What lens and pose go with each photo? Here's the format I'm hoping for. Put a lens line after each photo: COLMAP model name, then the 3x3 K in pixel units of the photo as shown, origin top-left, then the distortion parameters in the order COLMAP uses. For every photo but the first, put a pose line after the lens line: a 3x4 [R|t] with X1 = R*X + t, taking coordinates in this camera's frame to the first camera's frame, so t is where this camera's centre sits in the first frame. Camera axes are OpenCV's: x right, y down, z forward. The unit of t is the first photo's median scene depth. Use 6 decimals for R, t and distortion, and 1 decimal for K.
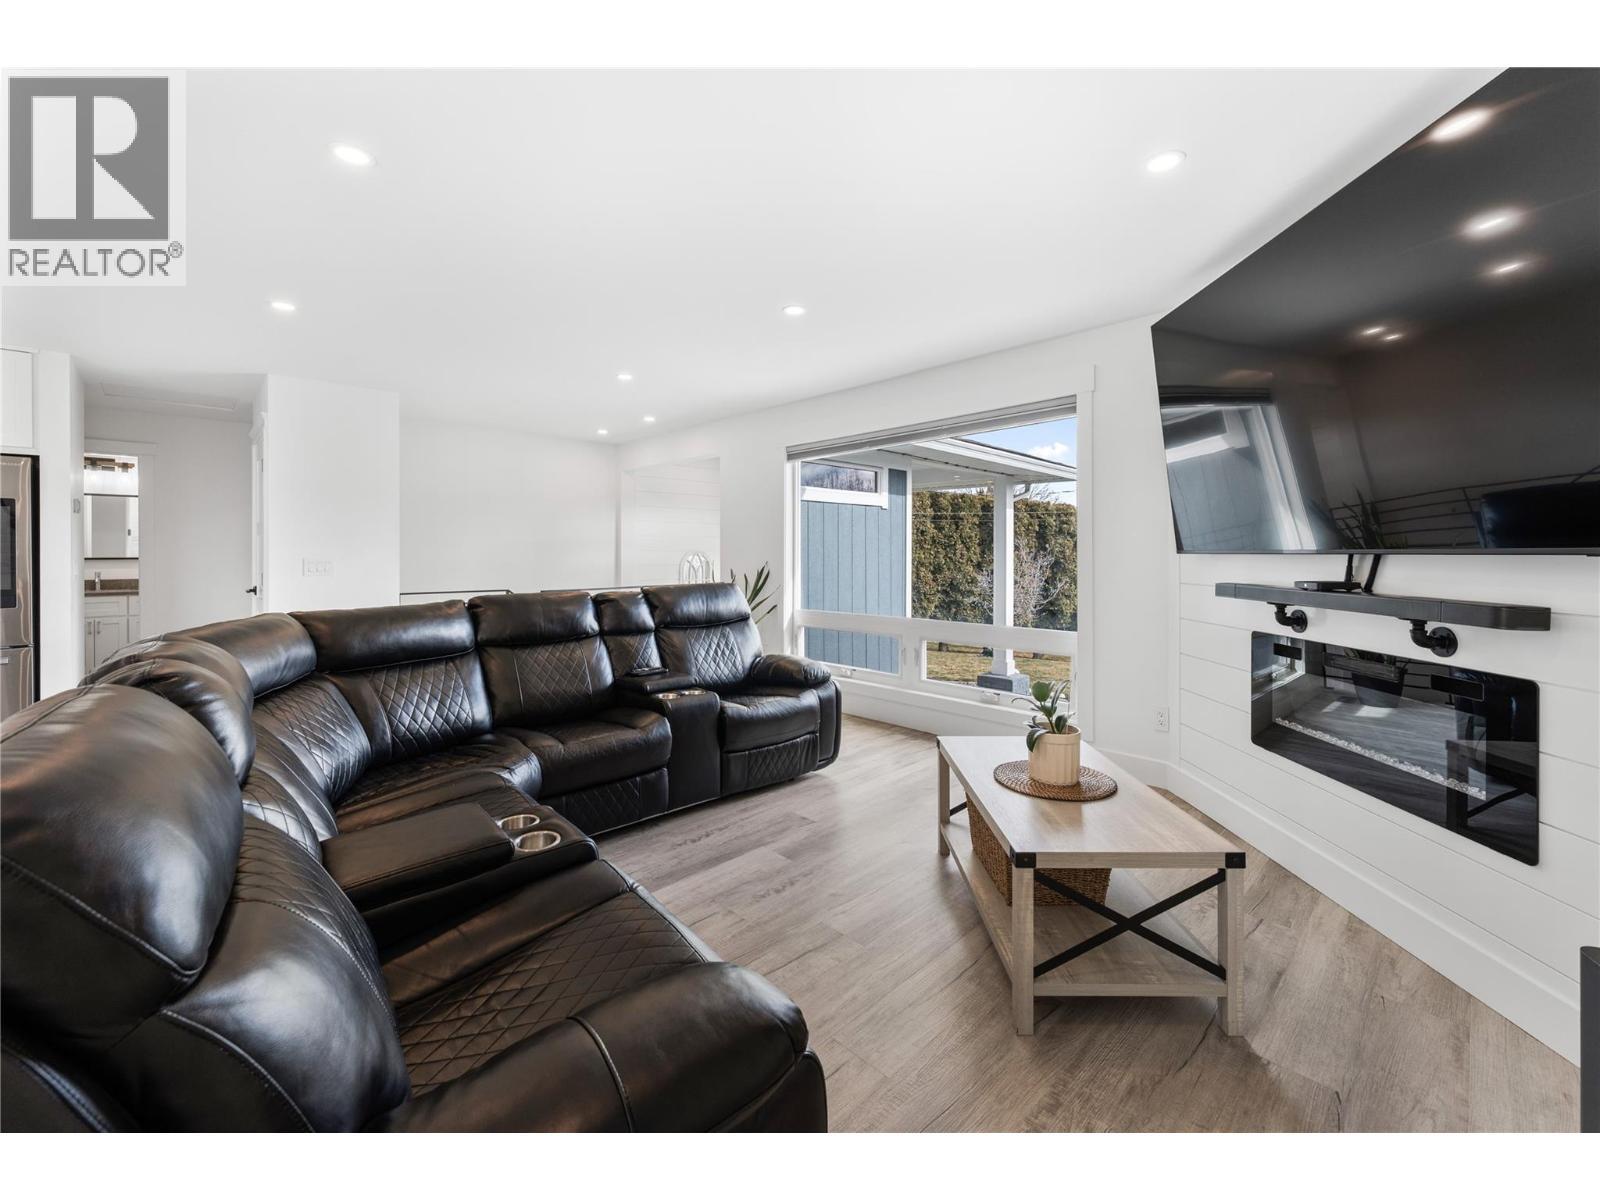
lens RADIAL K [[649.3, 0, 802.9], [0, 649.3, 576.6], [0, 0, 1]] dist [-0.000289, -0.000210]
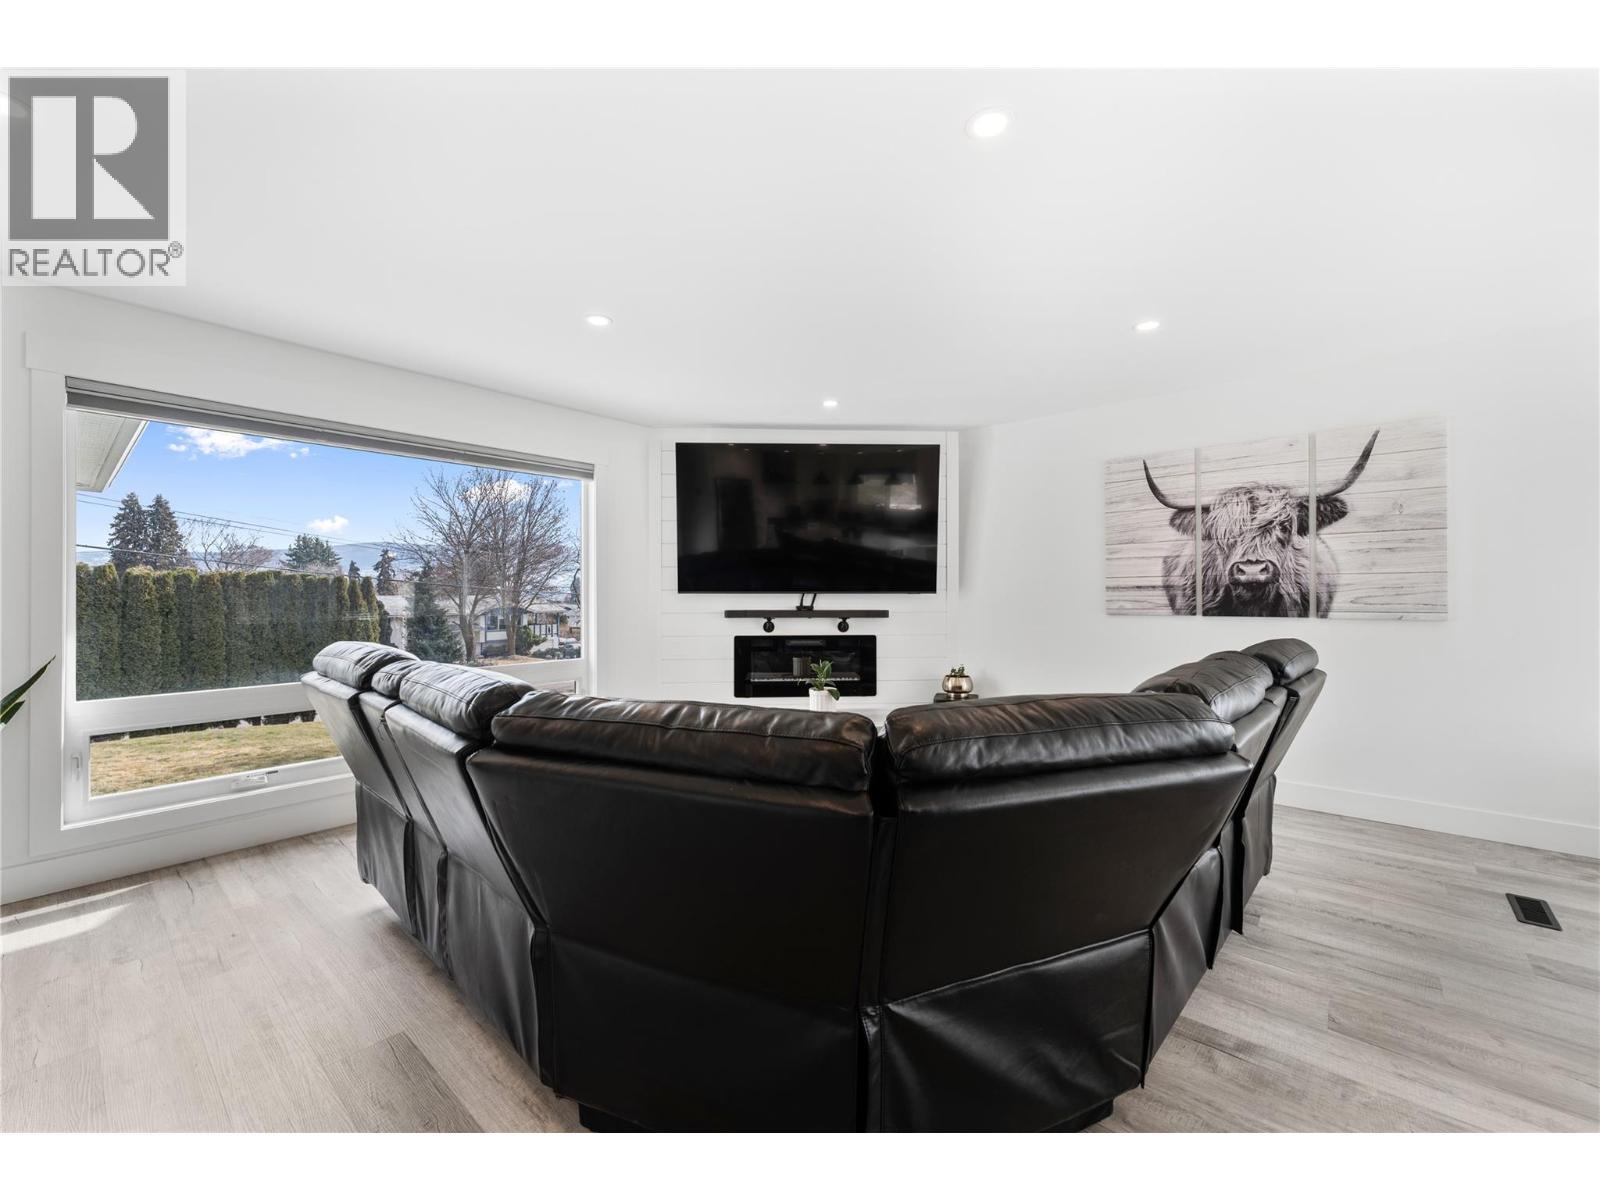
lens RADIAL K [[637.1, 0, 793.2], [0, 637.1, 589.6], [0, 0, 1]] dist [-0.000973, -0.000270]
pose [[-0.102816, 0.004103, 0.994692, -1.408507], [0.035025, 0.999386, -0.000502, -0.050358], [-0.994084, 0.034787, -0.102897, 1.299854]]
